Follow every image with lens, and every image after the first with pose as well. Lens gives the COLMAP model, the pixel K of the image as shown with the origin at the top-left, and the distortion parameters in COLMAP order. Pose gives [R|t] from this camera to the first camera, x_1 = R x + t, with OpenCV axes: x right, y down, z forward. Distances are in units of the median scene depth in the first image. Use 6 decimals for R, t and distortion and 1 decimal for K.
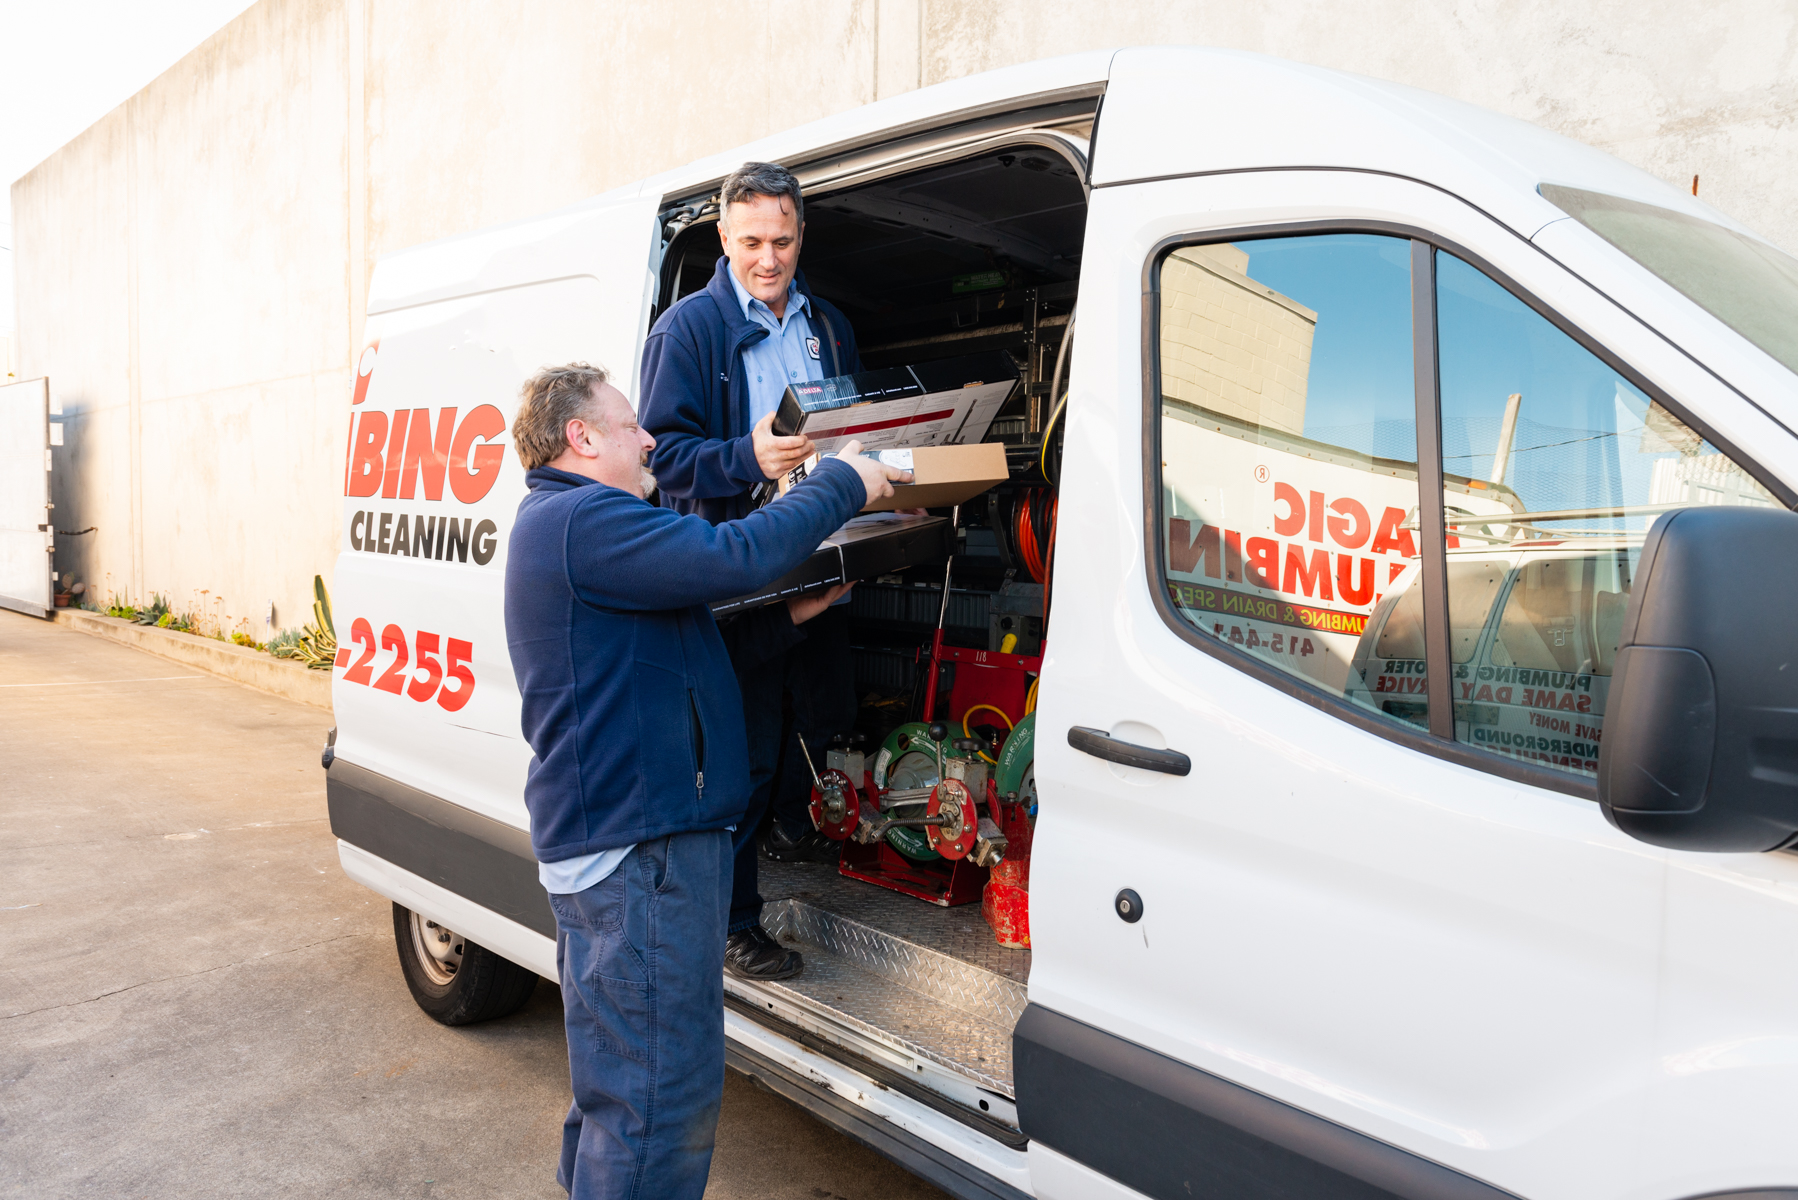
lens RADIAL K [[1261.8, 0, 896.3], [0, 1261.8, 633.7], [0, 0, 1]] dist [0.058169, -0.062429]
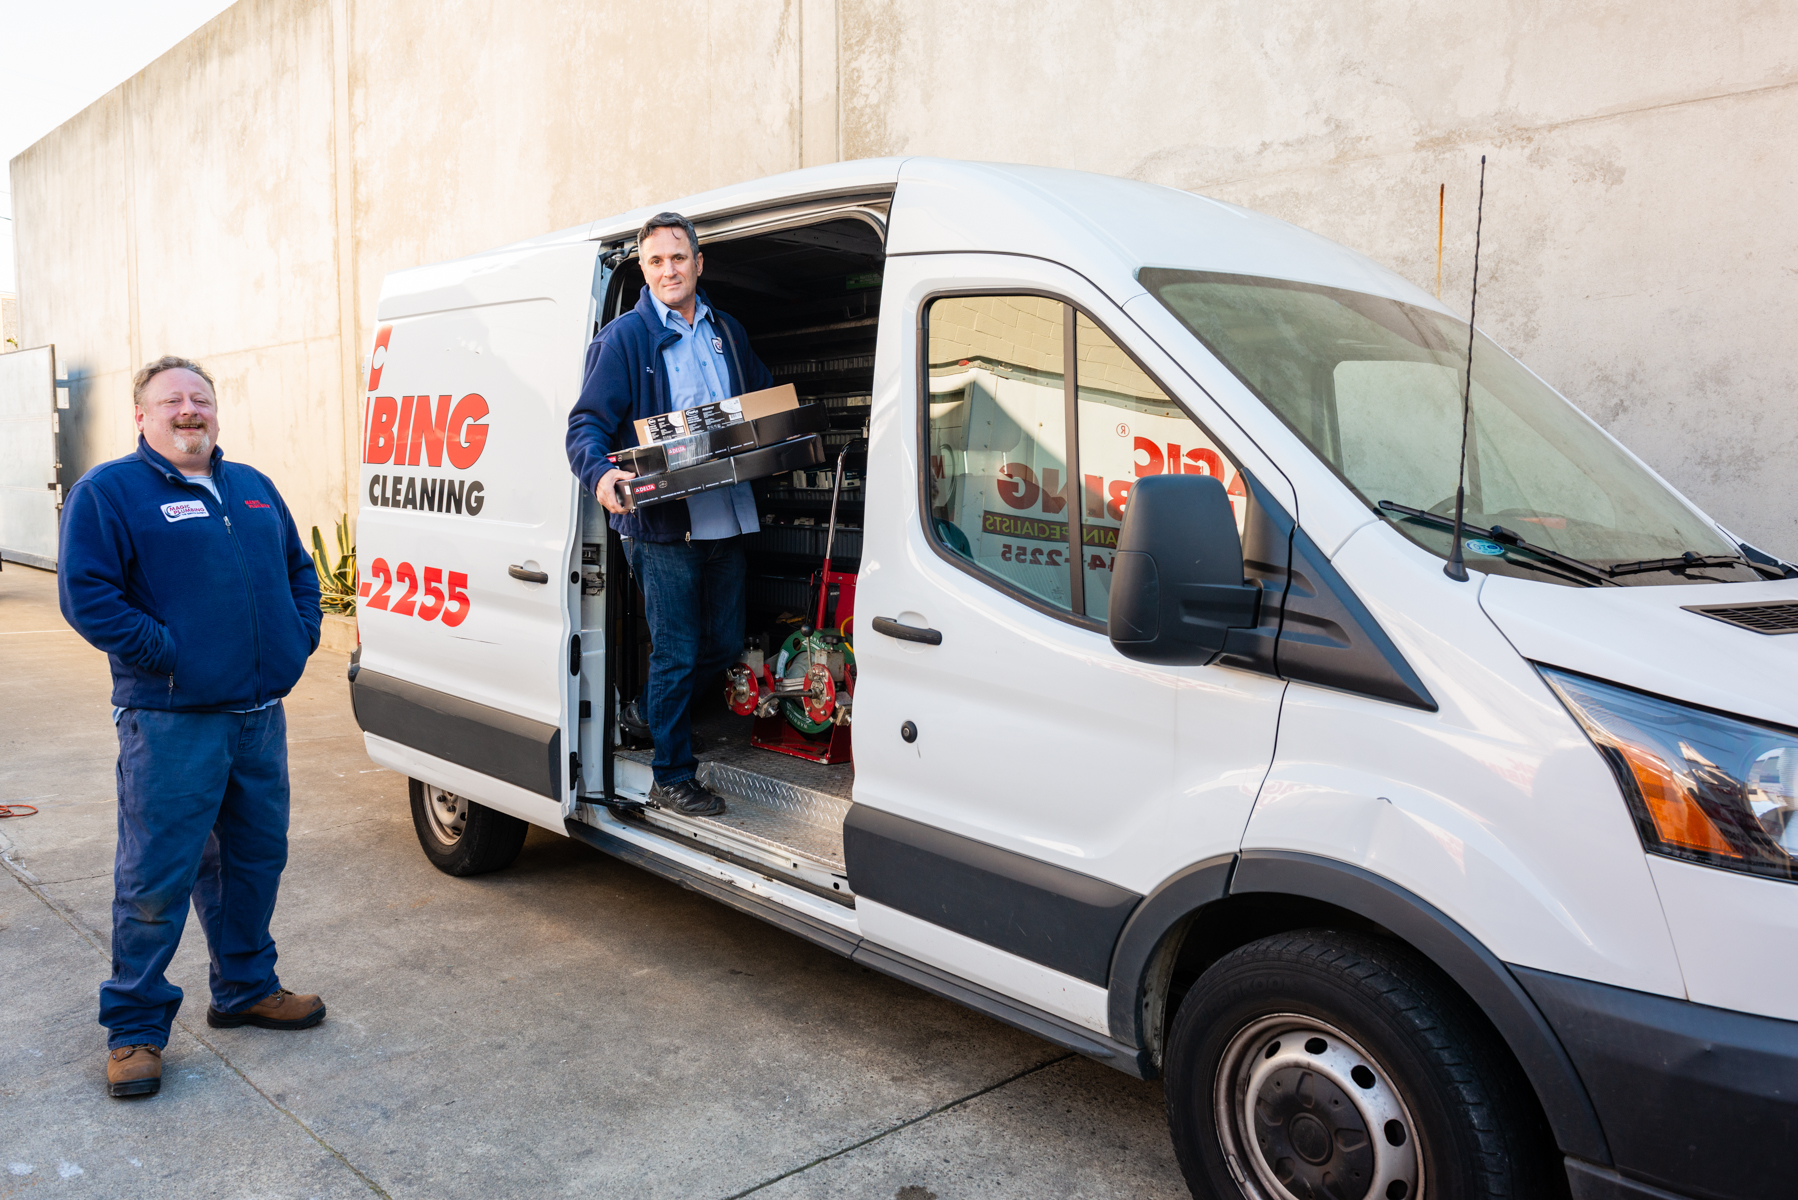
lens RADIAL K [[1292.0, 0, 899.0], [0, 1292.0, 600.0], [0, 0, 1]] dist [-0.007727, -0.008540]
pose [[0.999735, -0.019709, 0.011903, 0.089565], [0.019460, 0.999597, 0.020673, 0.013421], [-0.012305, -0.020436, 0.999715, -0.317335]]
